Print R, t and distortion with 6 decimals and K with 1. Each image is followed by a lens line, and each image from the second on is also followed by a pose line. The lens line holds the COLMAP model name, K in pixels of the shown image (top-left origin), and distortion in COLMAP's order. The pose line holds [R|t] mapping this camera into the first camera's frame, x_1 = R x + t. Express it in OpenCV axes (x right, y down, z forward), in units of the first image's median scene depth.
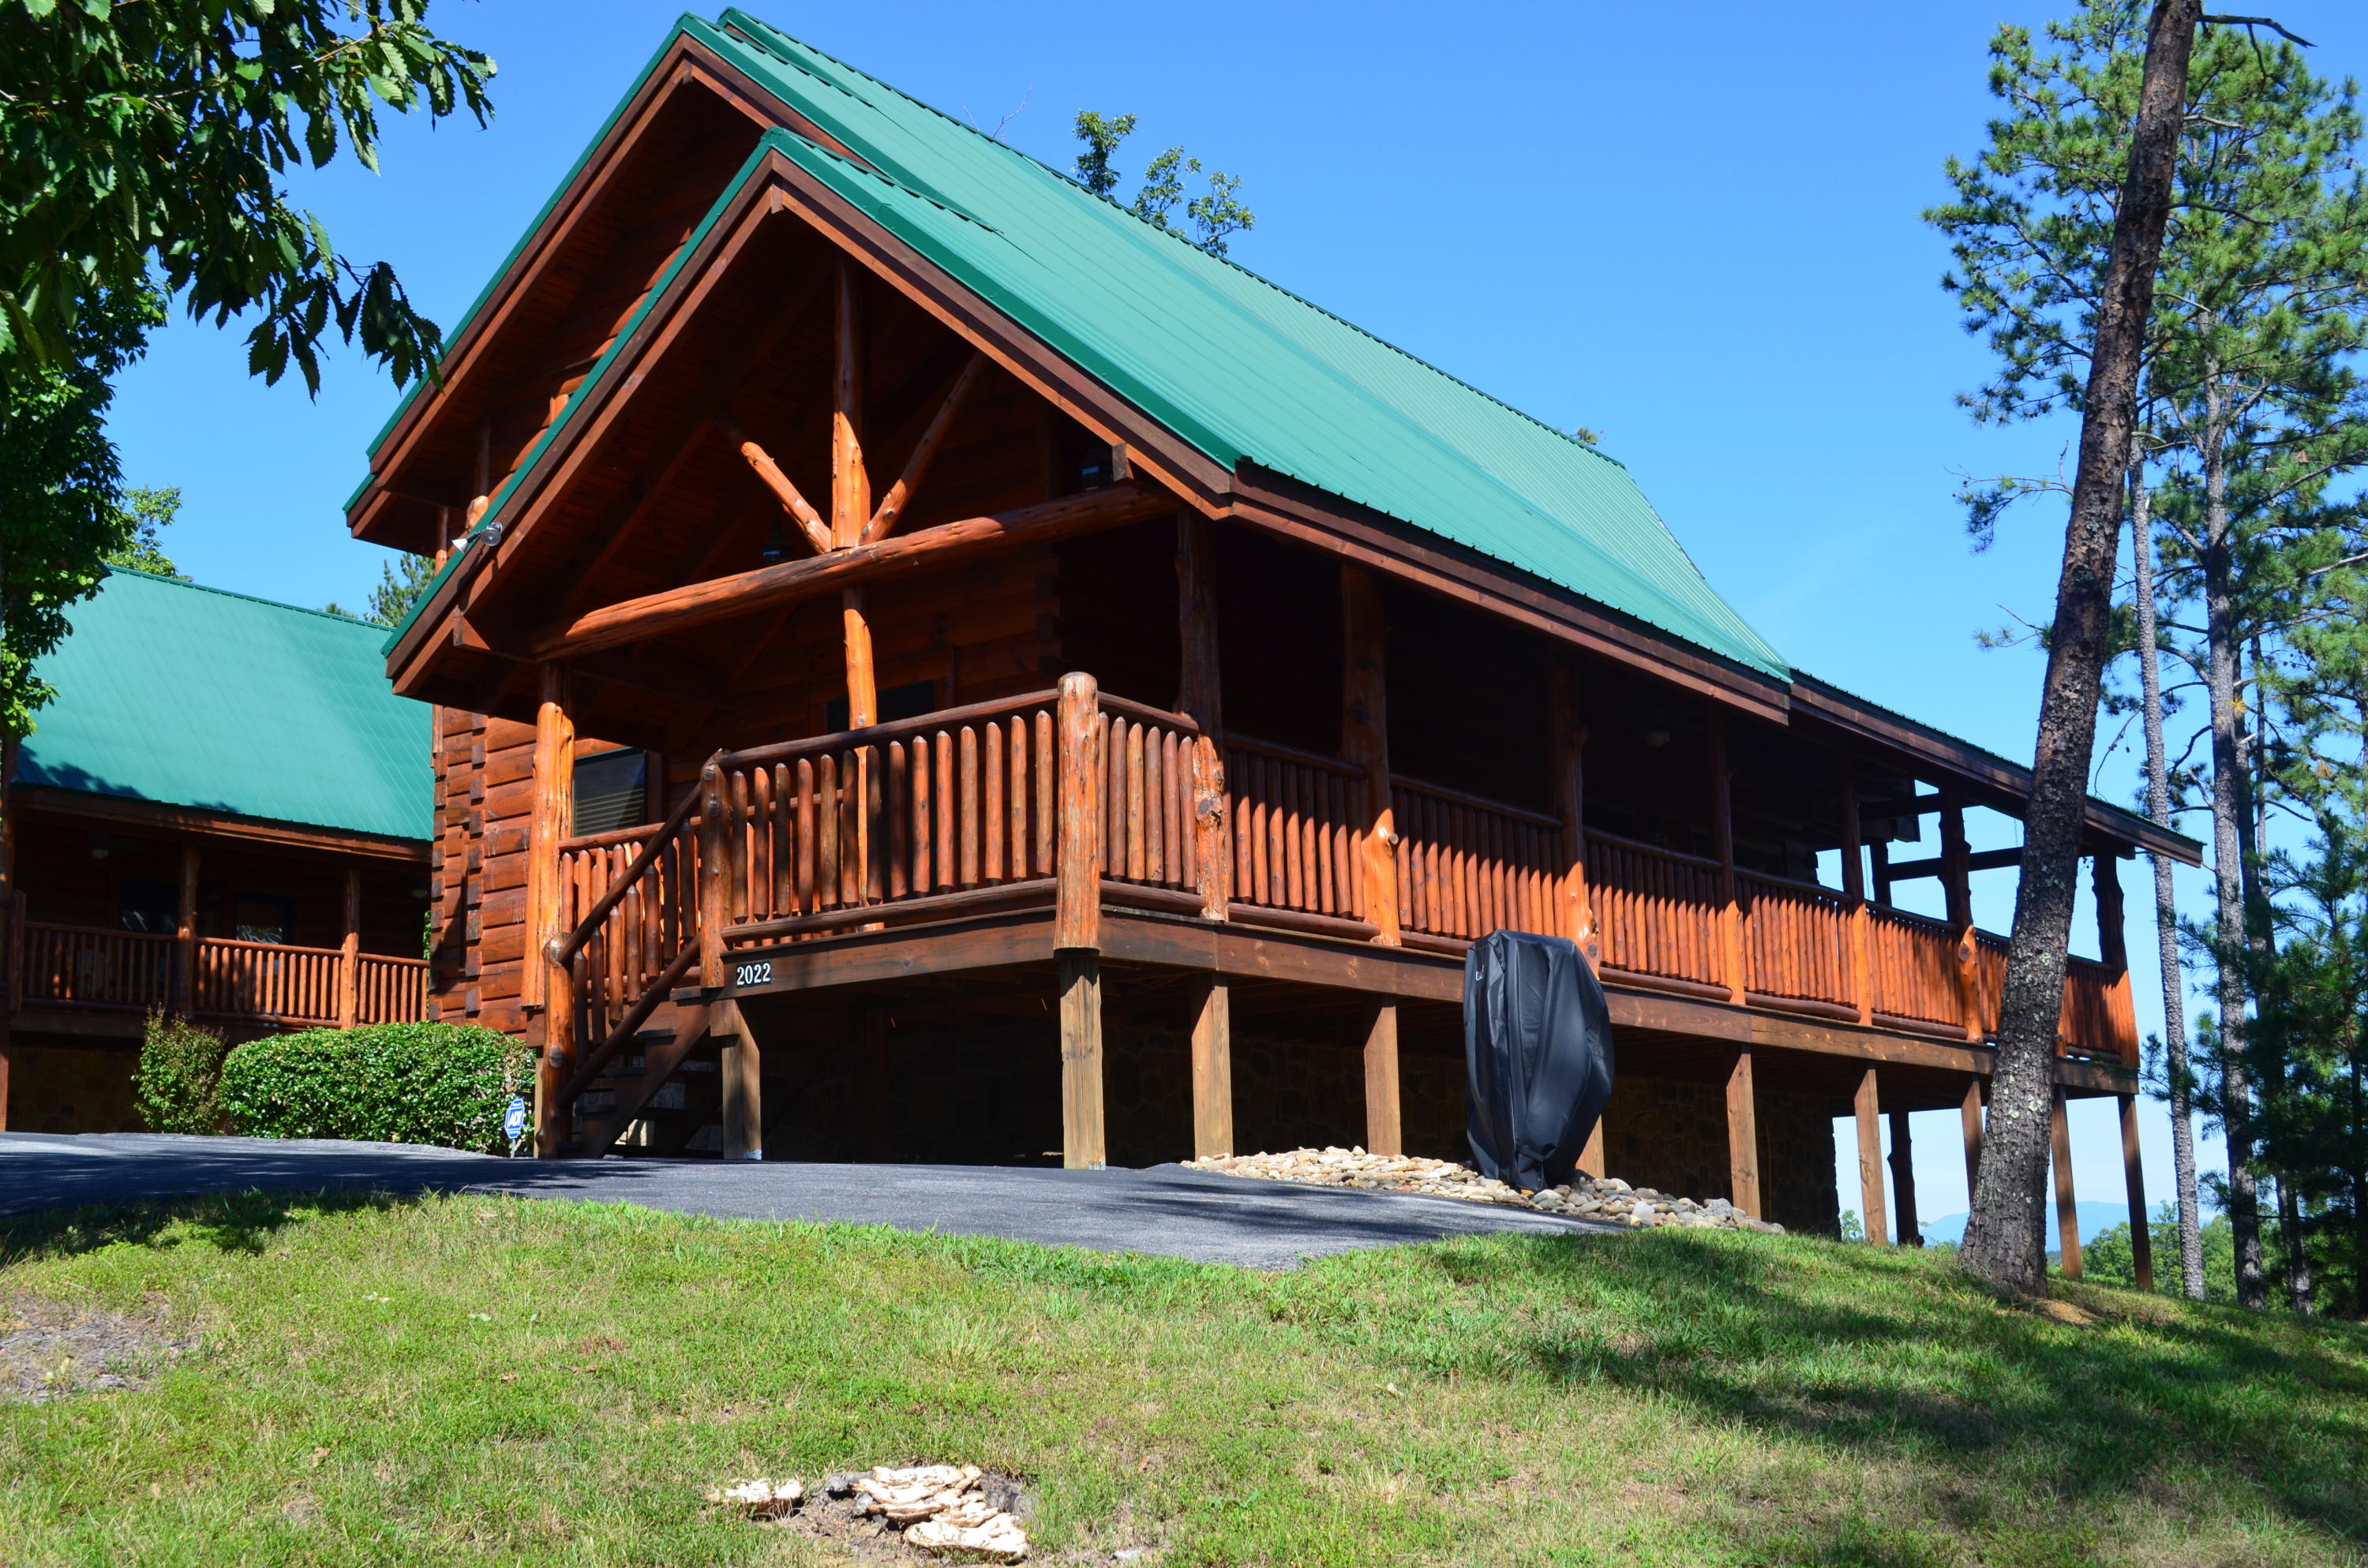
lens RADIAL K [[2597.9, 0, 1184.1], [0, 2597.9, 782.3], [0, 0, 1]] dist [-0.077695, 0.000000]
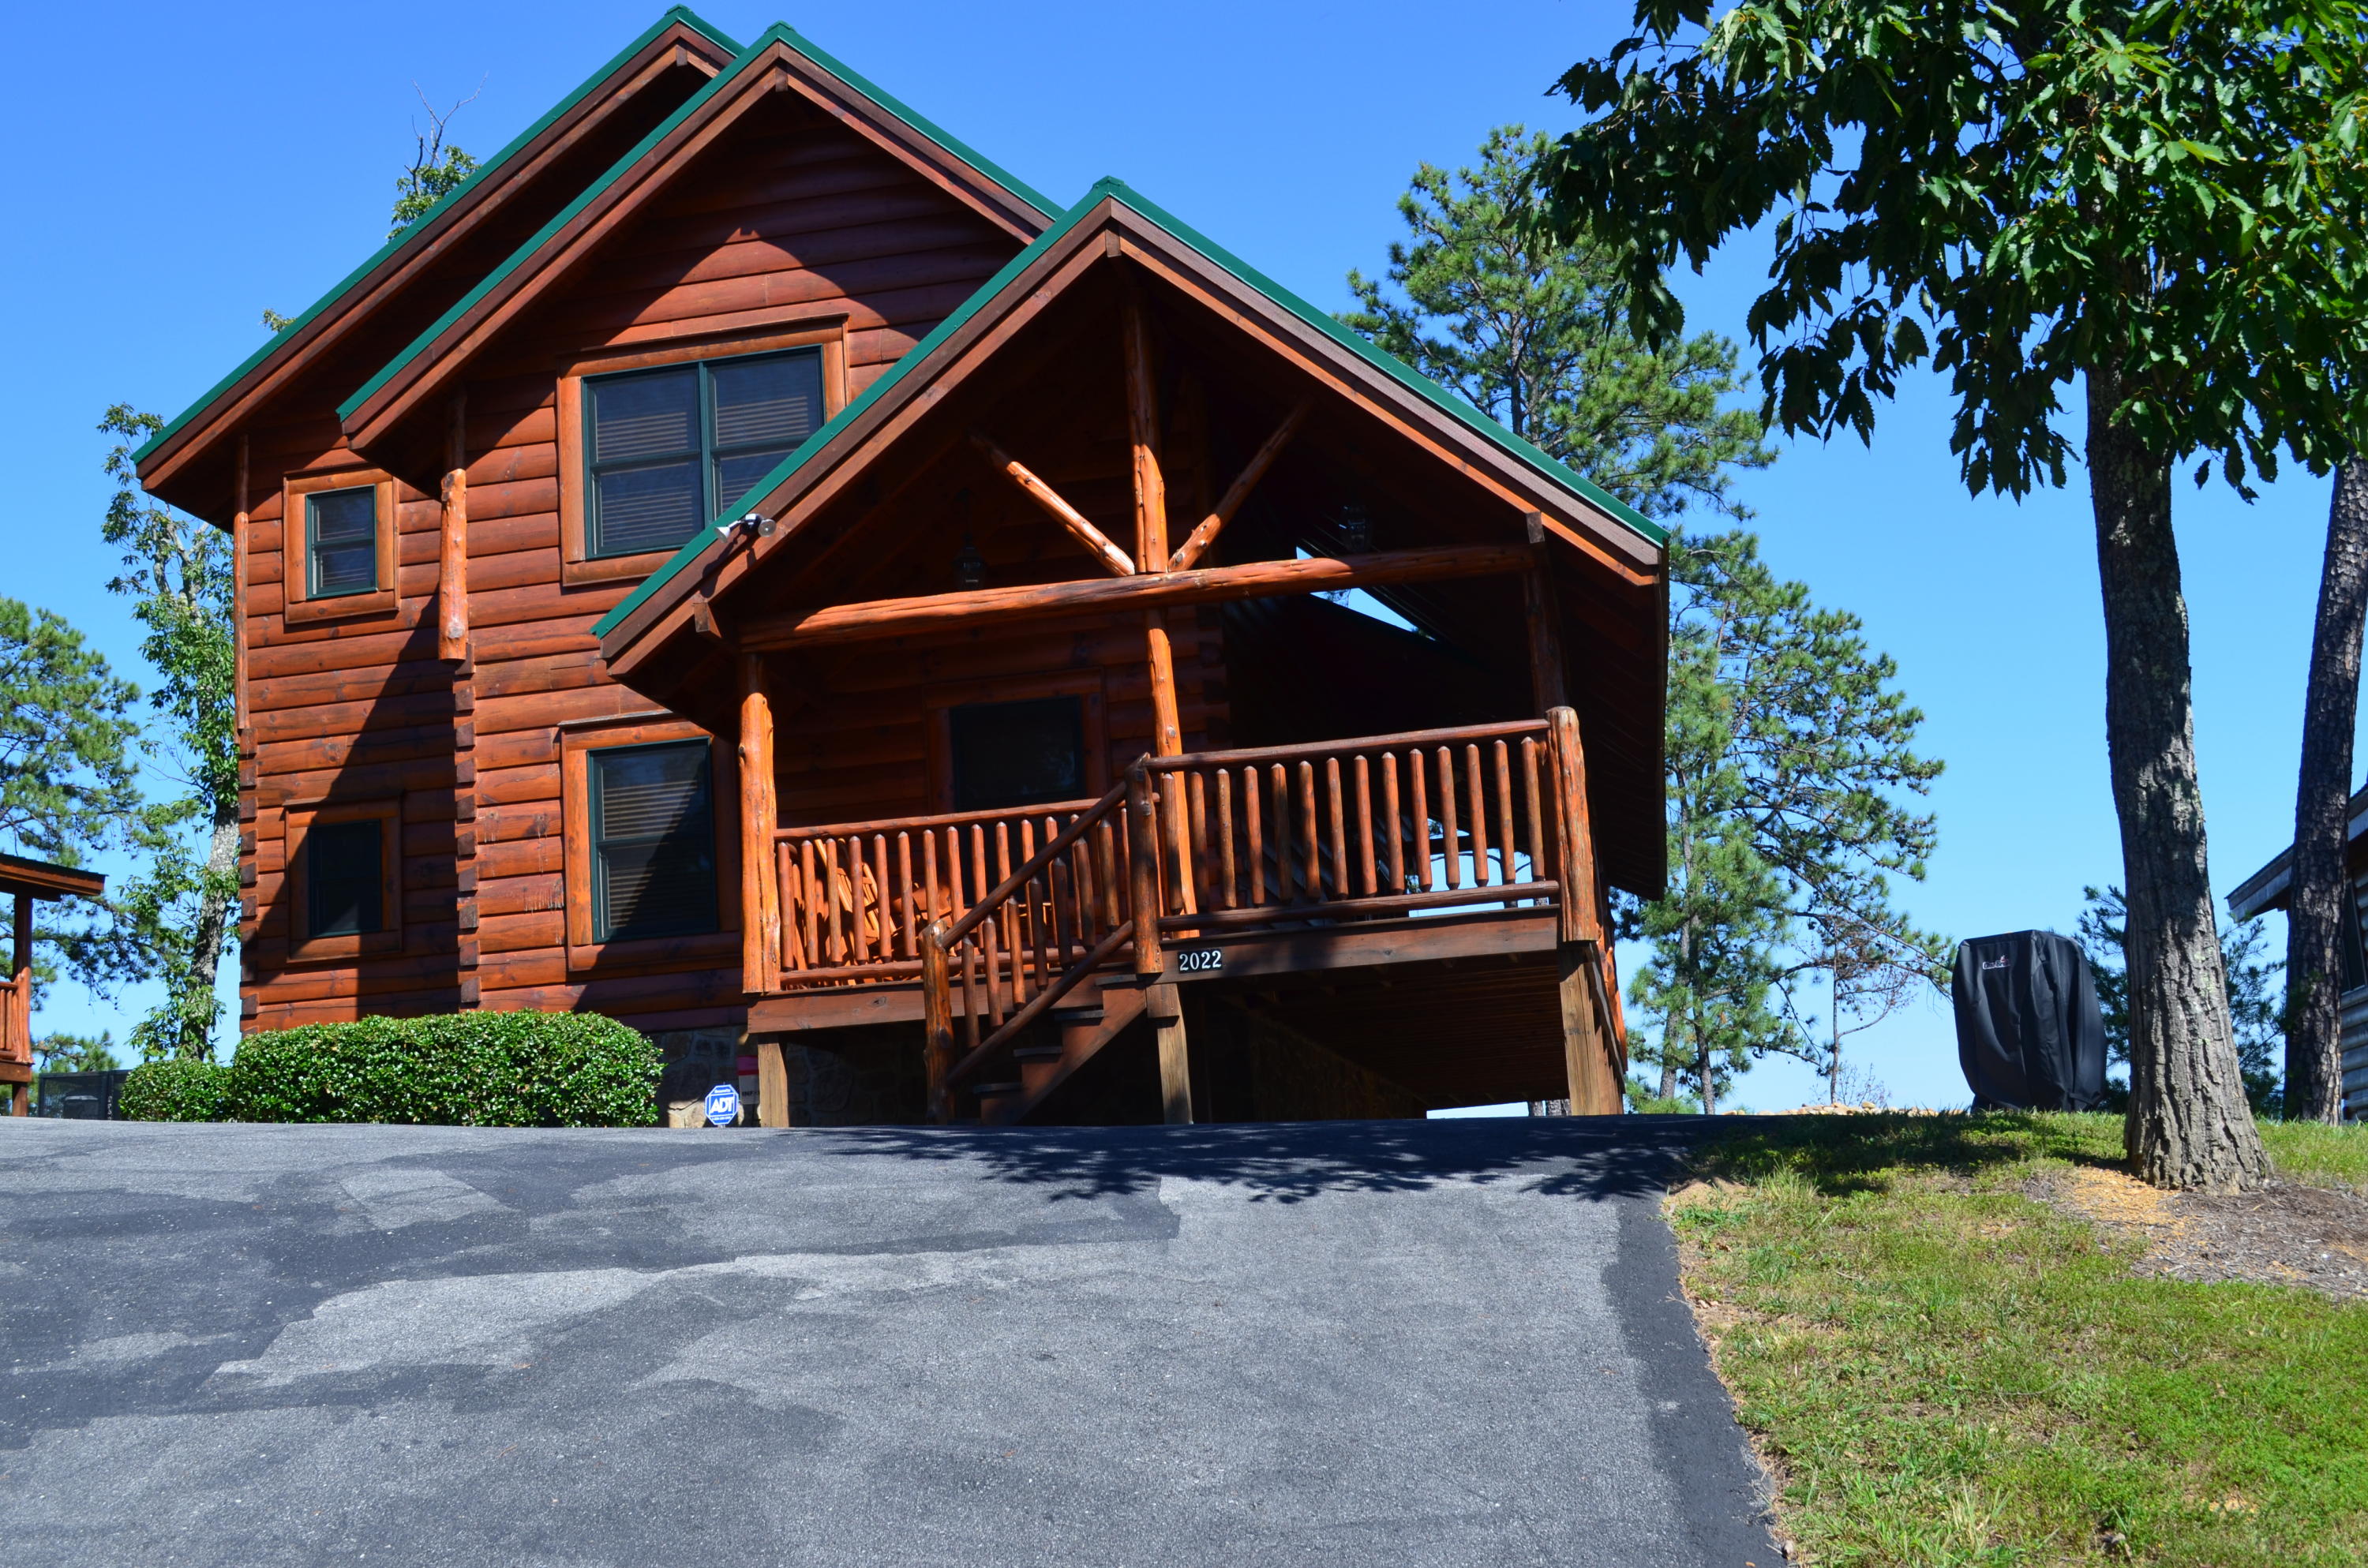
lens RADIAL K [[2597.9, 0, 1184.9], [0, 2597.9, 791.0], [0, 0, 1]] dist [-0.077695, 0.000000]
pose [[0.897599, 0.045236, 0.438485, -0.584269], [-0.041975, 0.998972, -0.017134, 0.019072], [-0.438810, -0.003026, 0.898575, 0.014816]]
